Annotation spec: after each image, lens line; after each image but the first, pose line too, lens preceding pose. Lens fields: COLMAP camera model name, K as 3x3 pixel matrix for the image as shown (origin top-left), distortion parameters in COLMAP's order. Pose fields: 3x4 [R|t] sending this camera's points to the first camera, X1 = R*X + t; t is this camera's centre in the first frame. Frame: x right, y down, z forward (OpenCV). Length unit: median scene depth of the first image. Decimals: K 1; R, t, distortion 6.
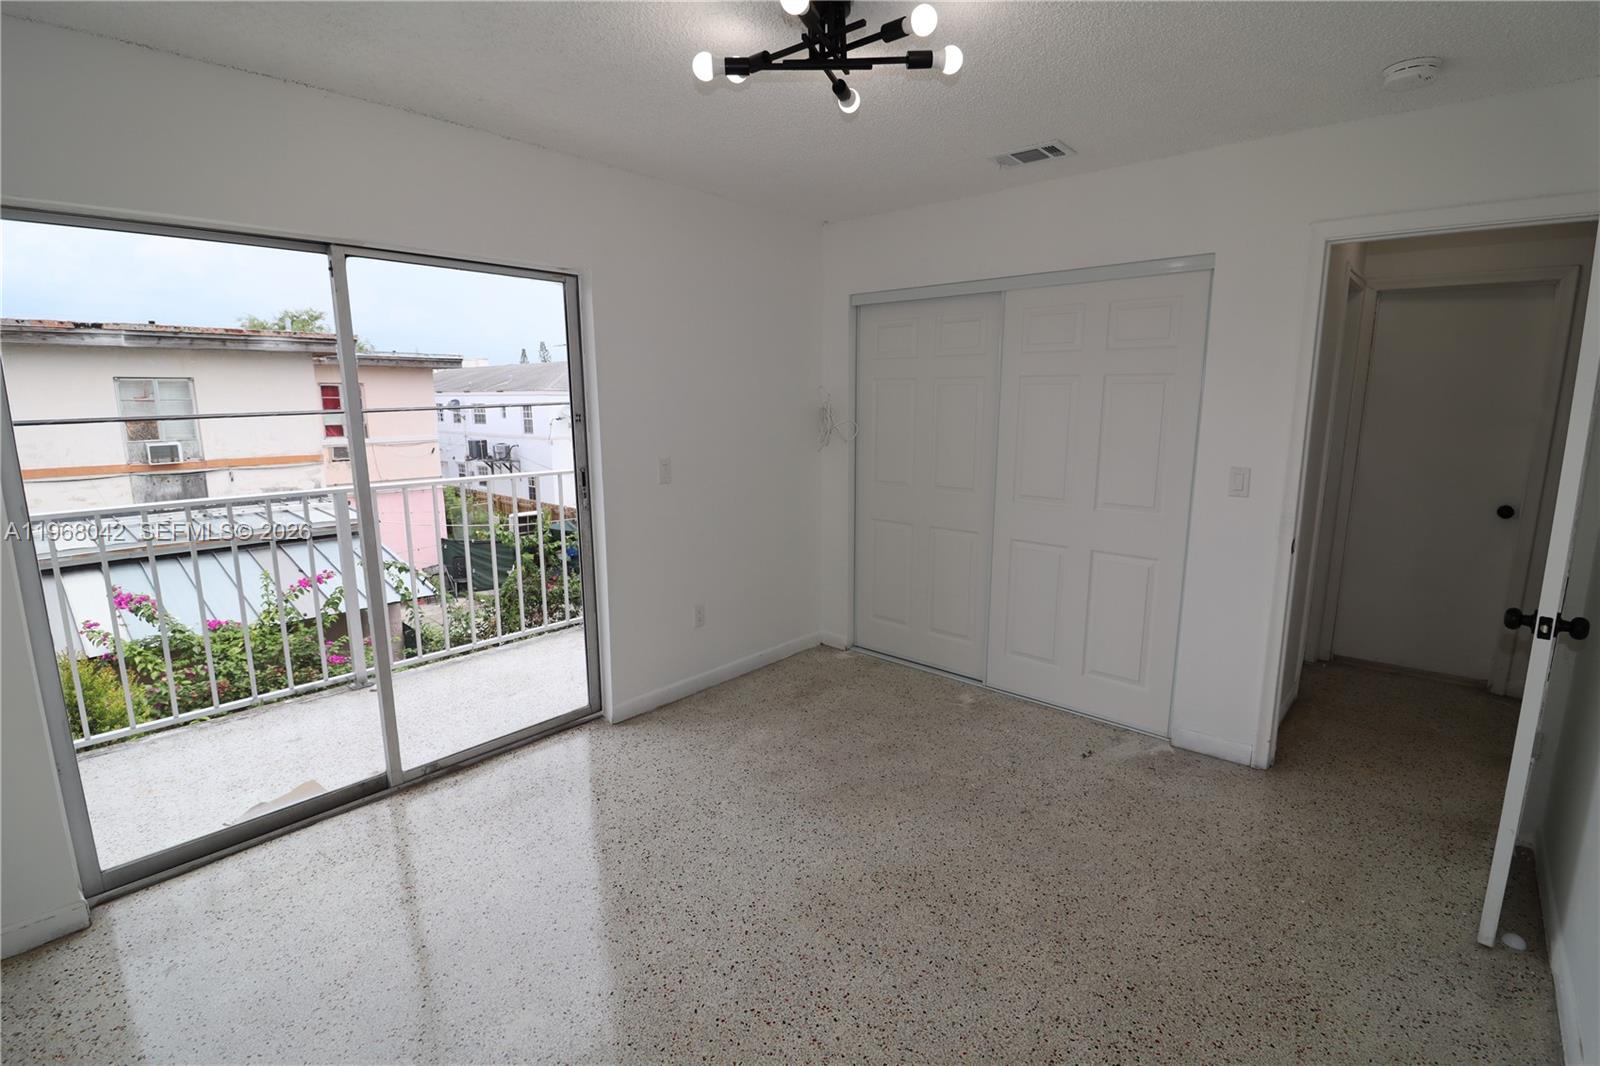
lens RADIAL K [[735.5, 0, 810.9], [0, 735.5, 533.3], [0, 0, 1]] dist [-0.005747, -0.010068]
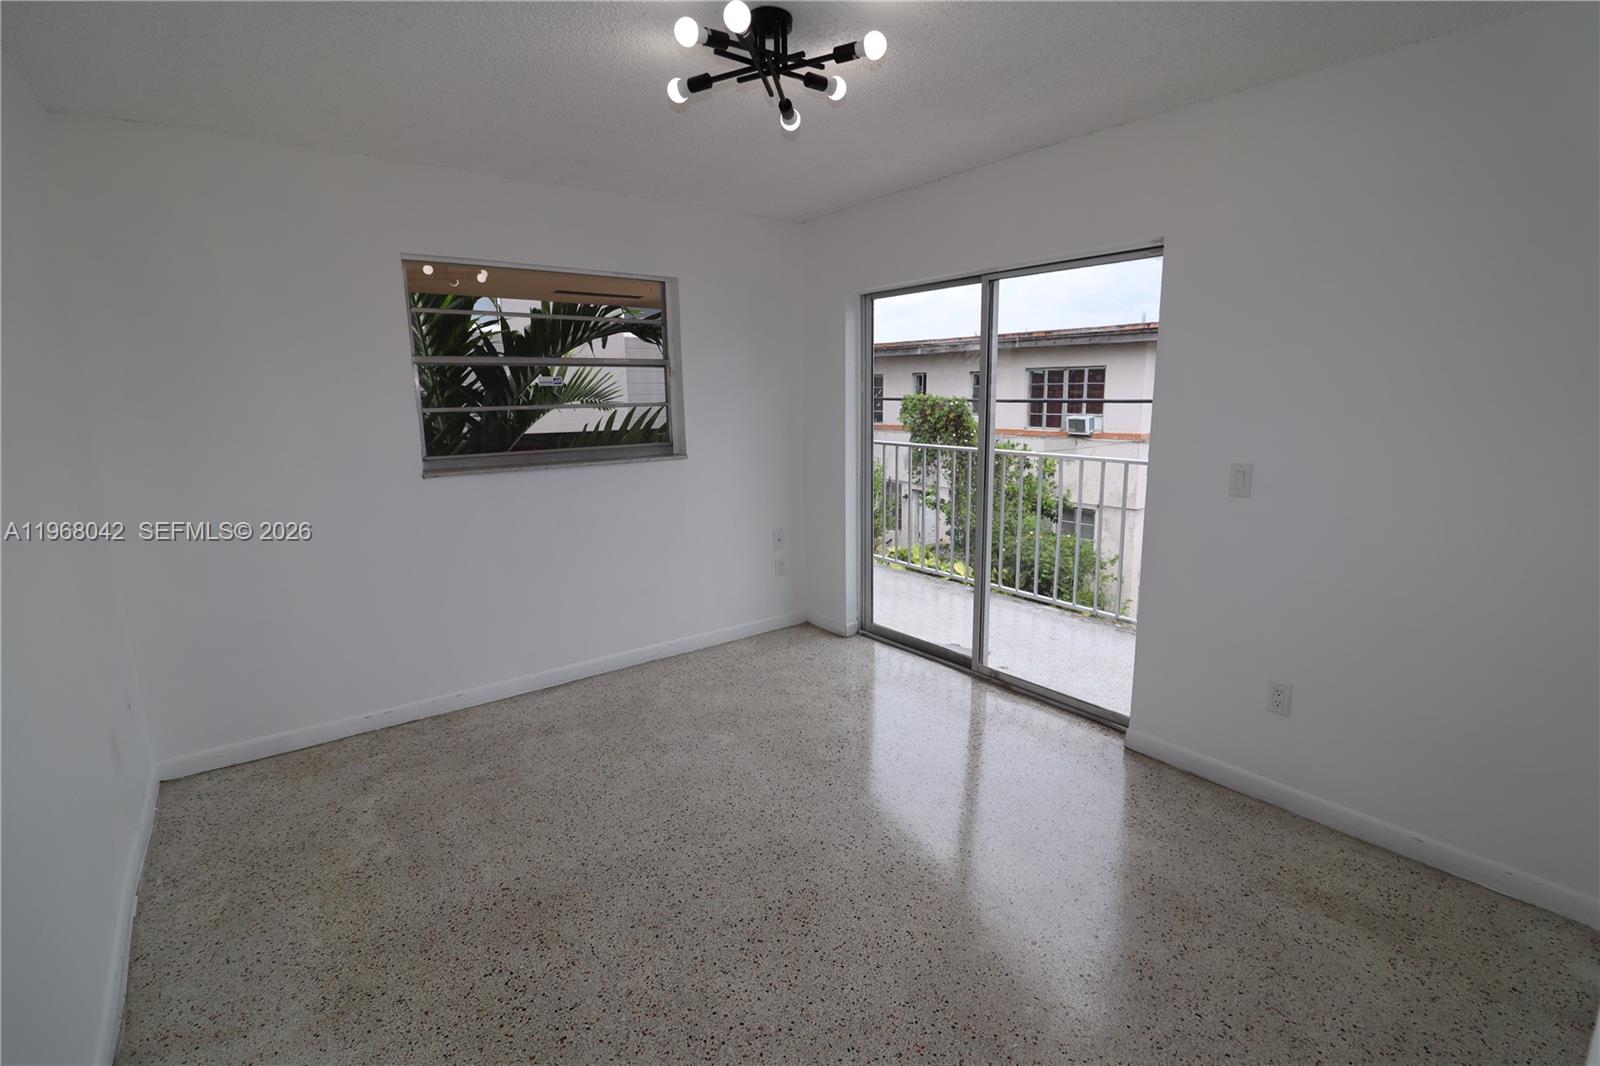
lens RADIAL K [[735.5, 0, 813.1], [0, 735.5, 522.9], [0, 0, 1]] dist [-0.005747, -0.010068]
pose [[-0.189699, 0.180844, -0.965044, 0.727964], [-0.170013, 0.961993, 0.213691, -0.152609], [0.967011, 0.204607, -0.151744, 0.837258]]
